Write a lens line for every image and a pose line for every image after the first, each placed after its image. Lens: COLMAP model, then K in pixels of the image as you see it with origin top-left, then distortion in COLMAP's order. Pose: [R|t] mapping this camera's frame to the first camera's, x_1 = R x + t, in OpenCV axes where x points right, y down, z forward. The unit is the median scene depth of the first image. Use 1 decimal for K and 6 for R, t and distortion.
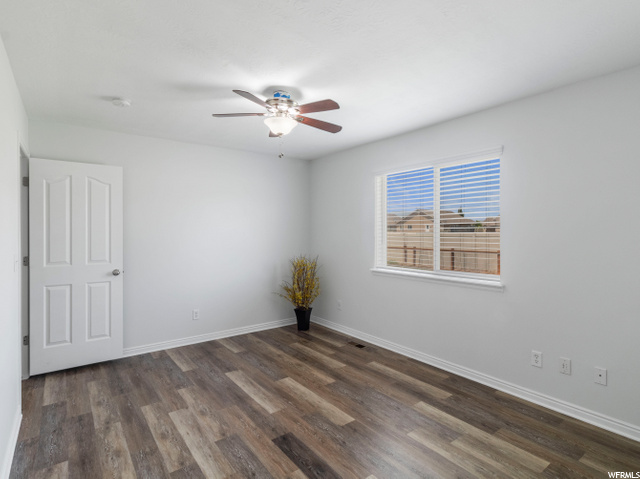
lens RADIAL K [[338.1, 0, 320.0], [0, 338.1, 239.5], [0, 0, 1]] dist [0.000820, -0.000501]
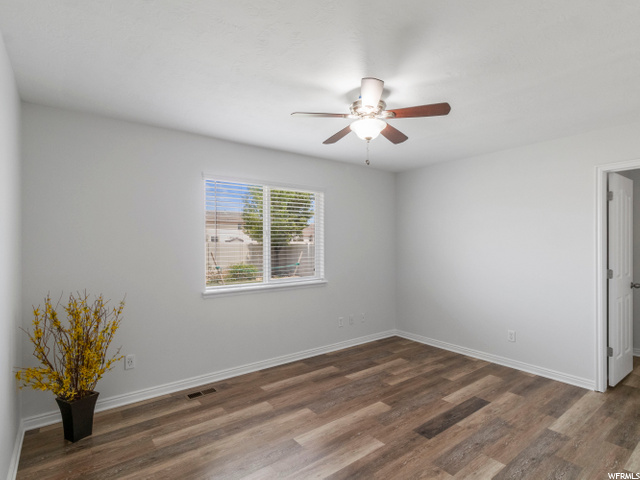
lens RADIAL K [[338.1, 0, 320.0], [0, 338.1, 240.0], [0, 0, 1]] dist [0.000820, -0.000501]
pose [[-0.015201, 0.013126, 0.999798, -0.949593], [0.026534, 0.999567, -0.012720, -0.025282], [-0.999532, 0.026335, -0.015543, 1.051435]]
